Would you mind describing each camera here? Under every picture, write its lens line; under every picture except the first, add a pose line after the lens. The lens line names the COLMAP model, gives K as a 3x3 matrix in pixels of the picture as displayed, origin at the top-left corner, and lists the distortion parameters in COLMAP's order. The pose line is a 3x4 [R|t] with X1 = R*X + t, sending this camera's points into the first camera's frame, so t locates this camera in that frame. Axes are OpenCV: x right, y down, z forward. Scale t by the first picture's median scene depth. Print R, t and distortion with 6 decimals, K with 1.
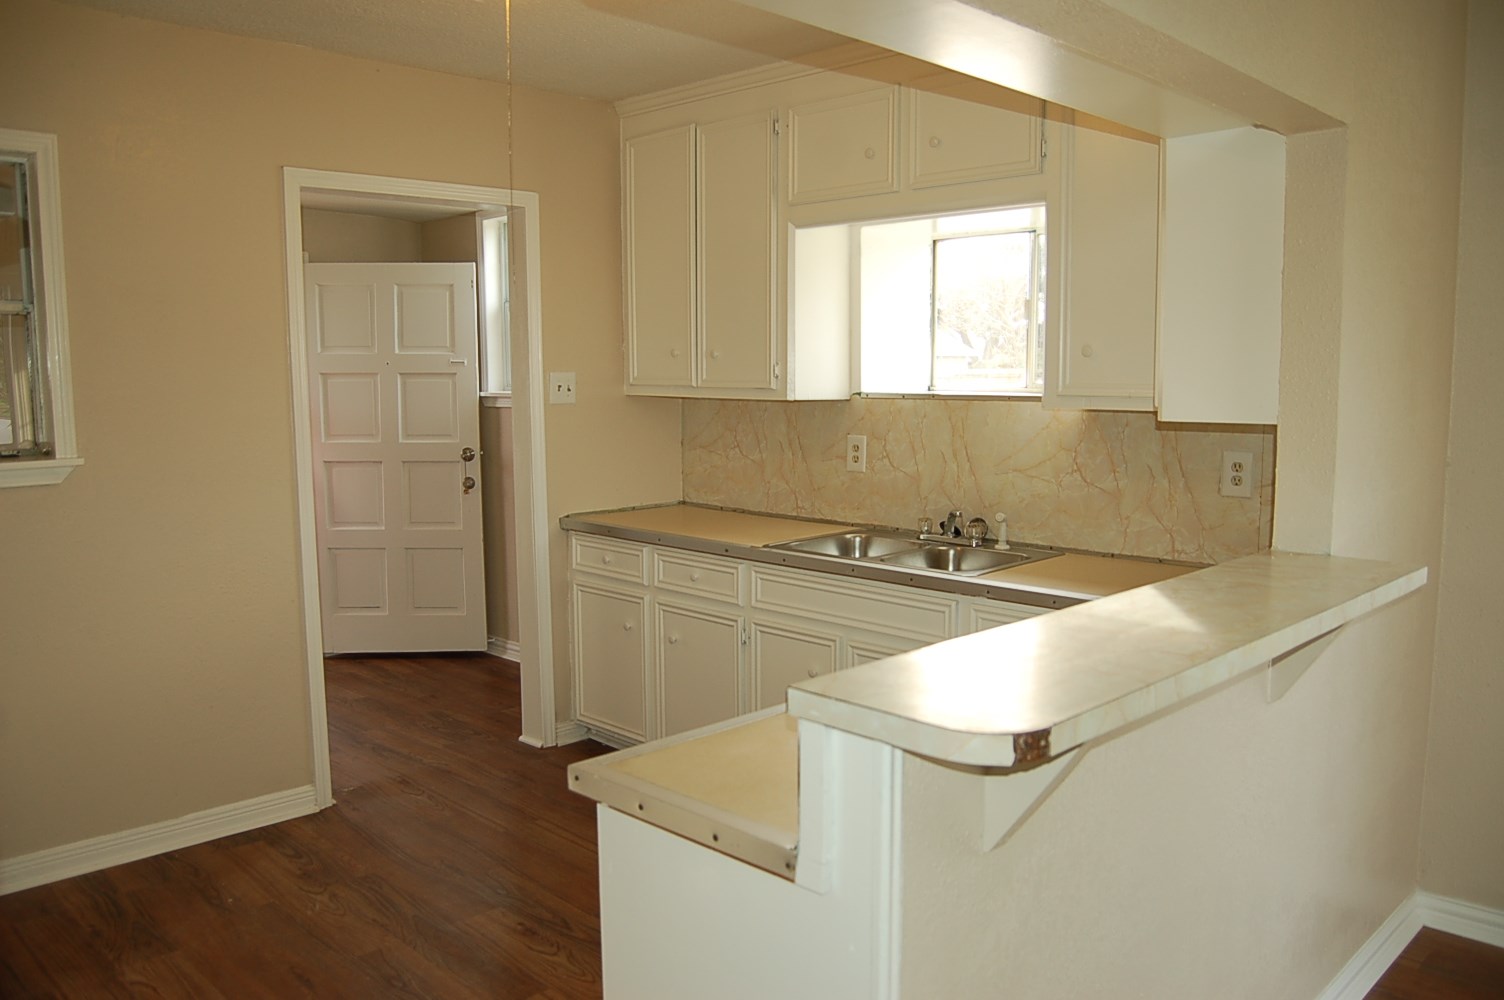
lens RADIAL K [[1180.1, 0, 749.9], [0, 1180.1, 511.9], [0, 0, 1]] dist [-0.093587, 0.035798]
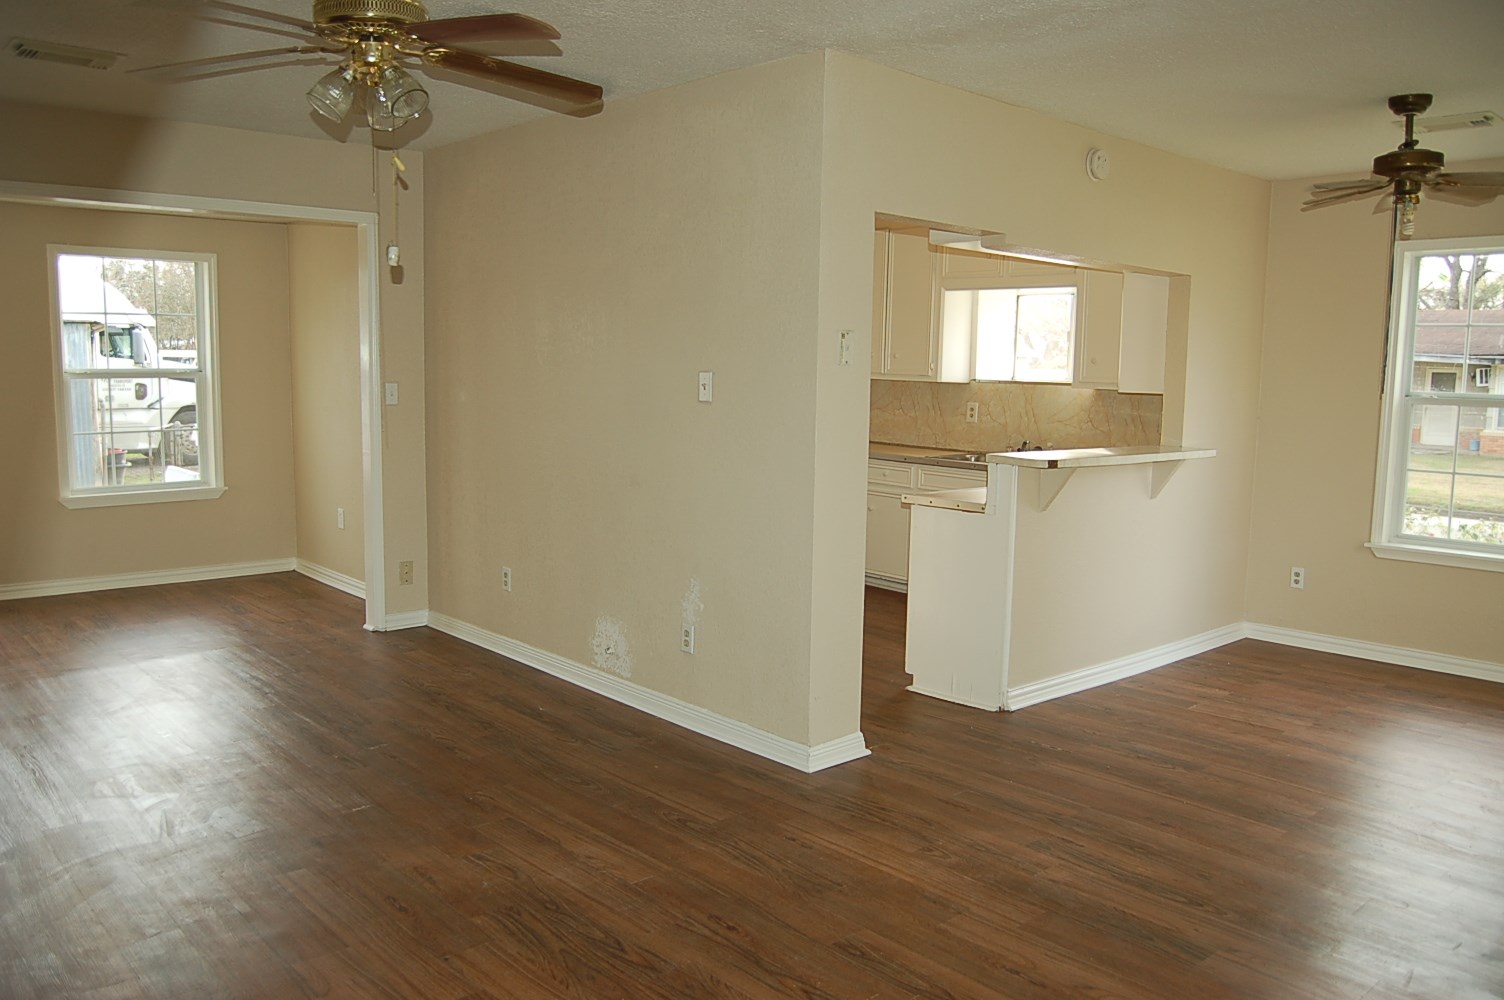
lens RADIAL K [[1180.1, 0, 744.9], [0, 1180.1, 513.0], [0, 0, 1]] dist [-0.093587, 0.035798]
pose [[0.998225, 0.033039, -0.049556, -0.164750], [-0.032699, 0.999436, 0.007657, 0.103288], [0.049781, -0.006023, 0.998742, -0.834239]]
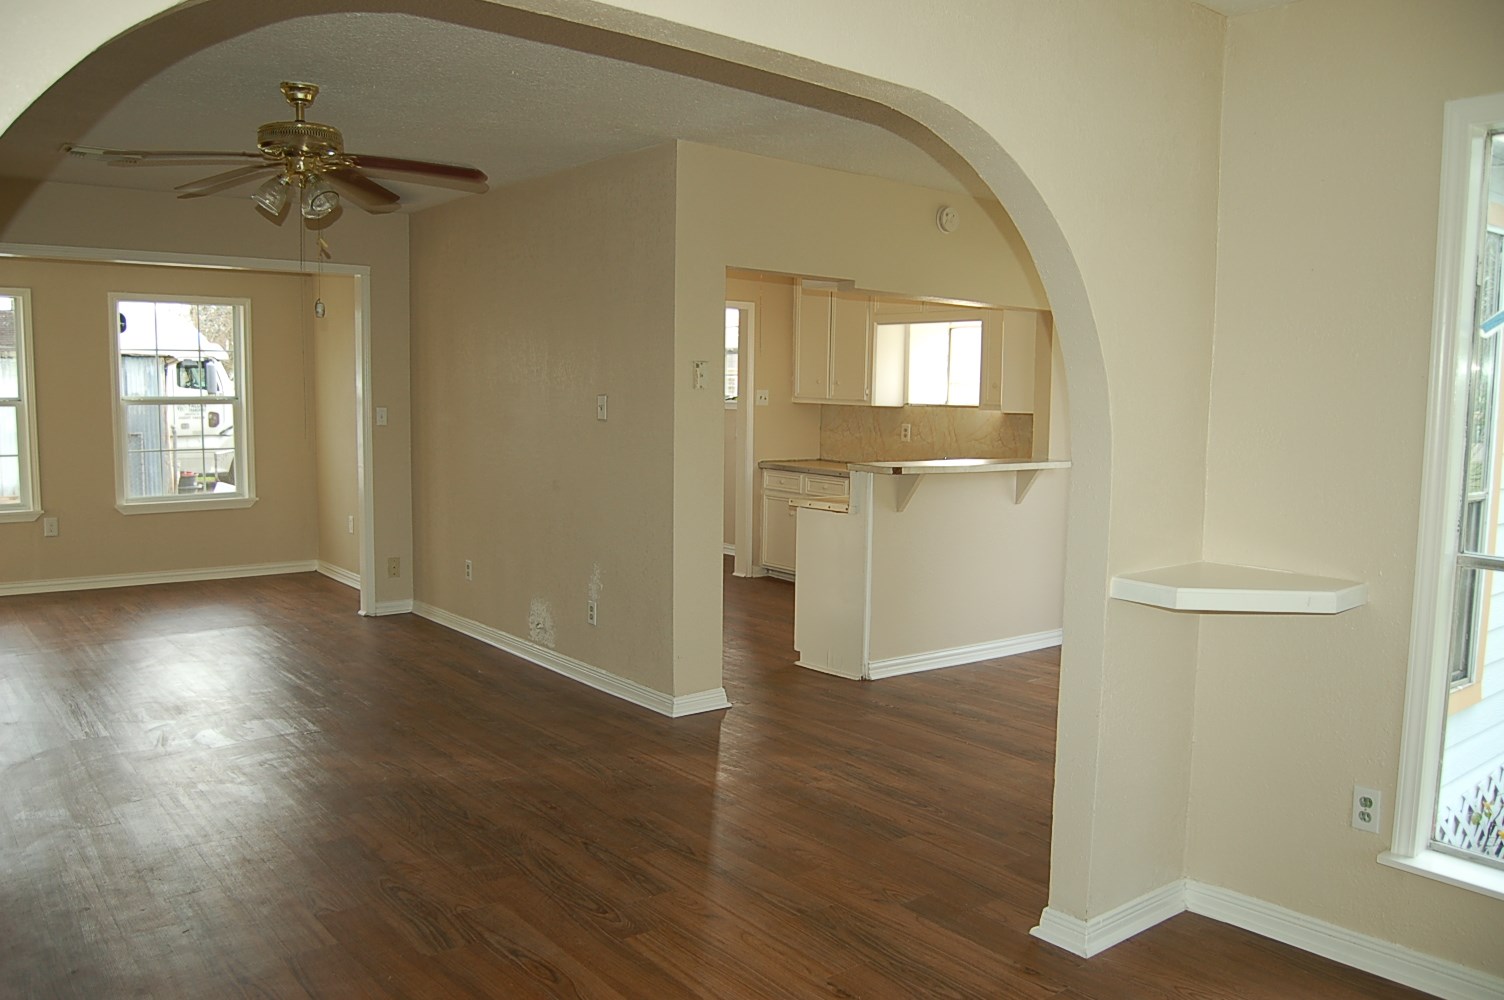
lens RADIAL K [[1180.1, 0, 742.7], [0, 1180.1, 510.2], [0, 0, 1]] dist [-0.093587, 0.035798]
pose [[0.992631, 0.033681, -0.116399, 0.051659], [-0.036003, 0.999191, -0.017896, 0.130735], [0.115702, 0.021955, 0.993041, -1.054781]]
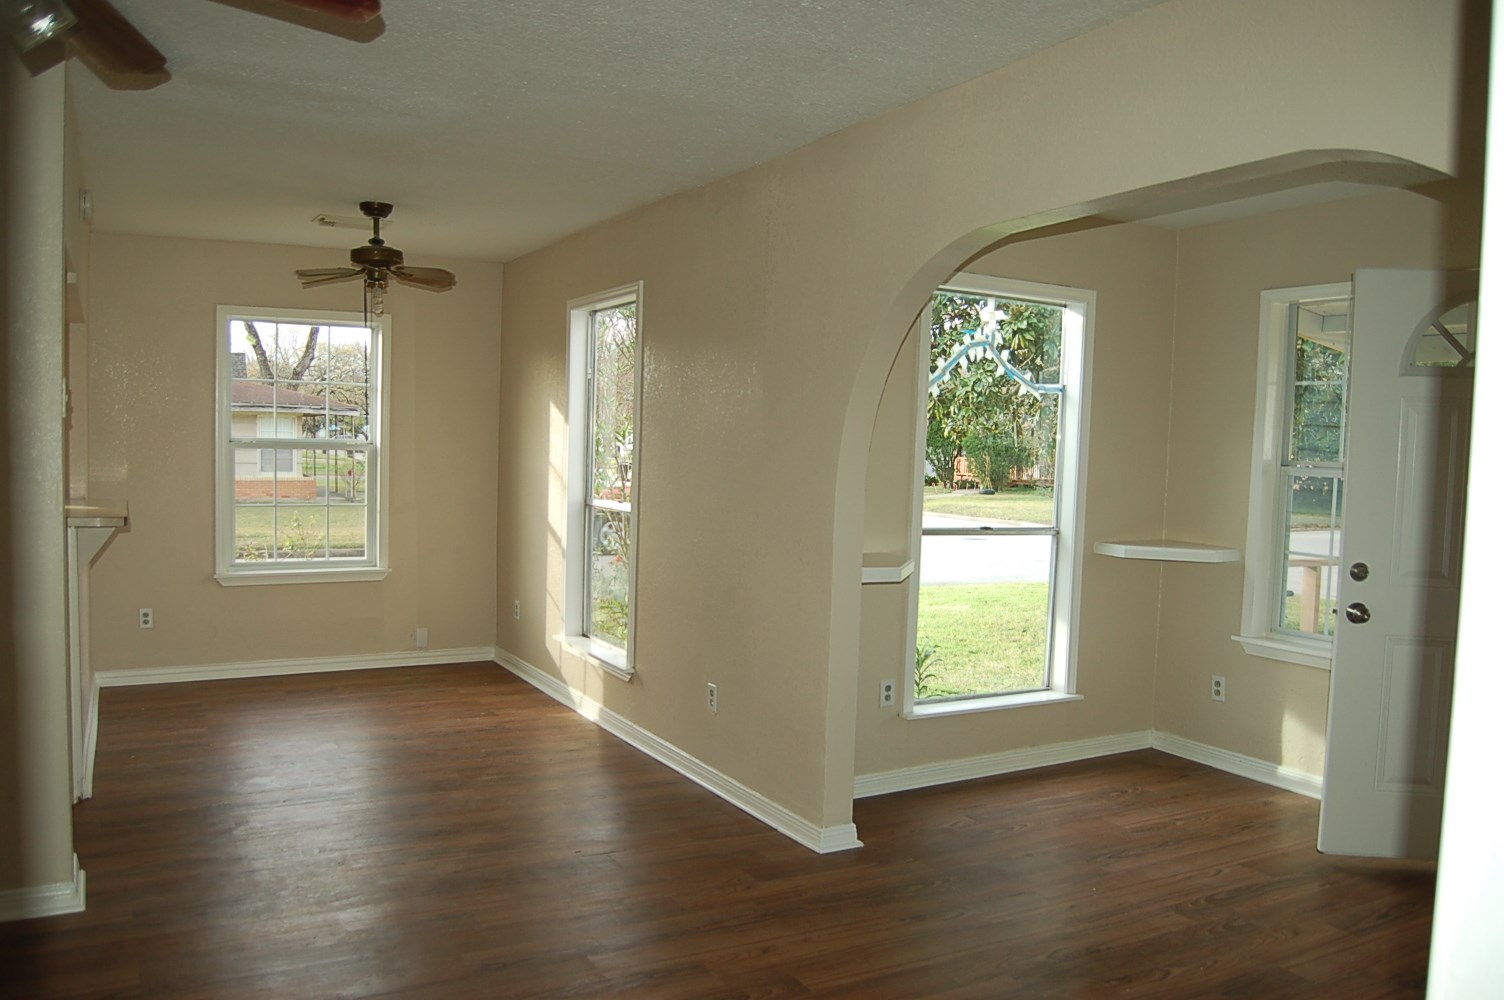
lens RADIAL K [[1180.1, 0, 756.8], [0, 1180.1, 514.1], [0, 0, 1]] dist [-0.093587, 0.035798]
pose [[0.276493, -0.042788, 0.960063, -0.759587], [0.088866, 0.995866, 0.018791, 0.080244], [-0.956898, 0.080122, 0.279152, -0.541408]]
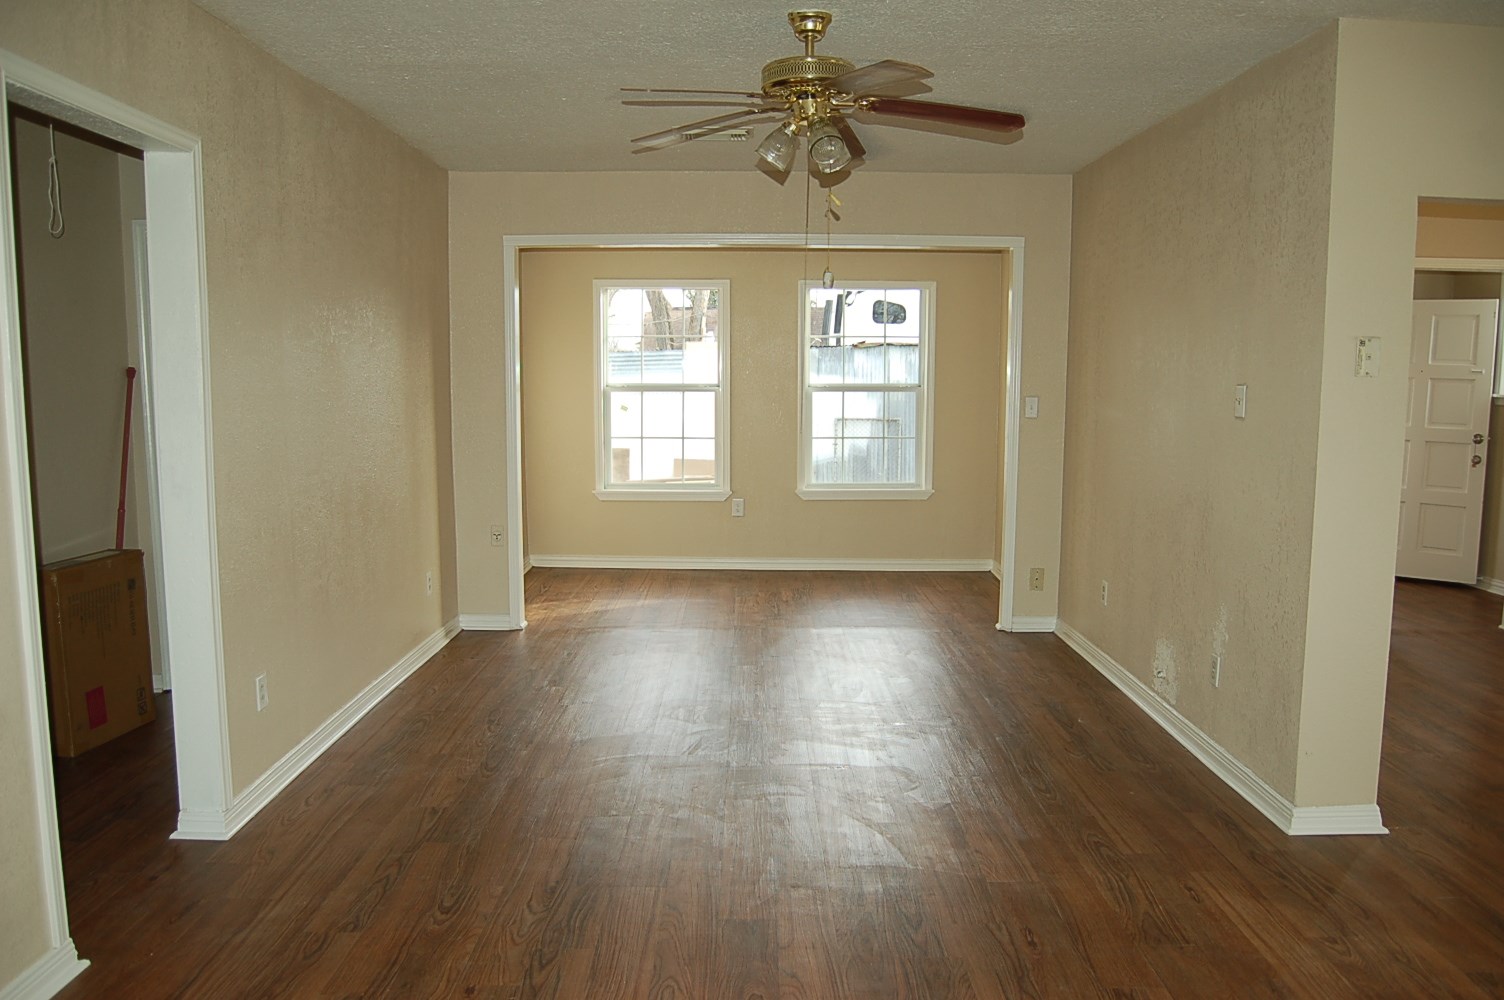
lens RADIAL K [[1180.1, 0, 747.3], [0, 1180.1, 516.4], [0, 0, 1]] dist [-0.093587, 0.035798]
pose [[0.707936, 0.099218, -0.699273, 0.134025], [-0.097698, 0.994322, 0.042174, 0.094169], [0.699487, 0.038461, 0.713610, -0.754361]]
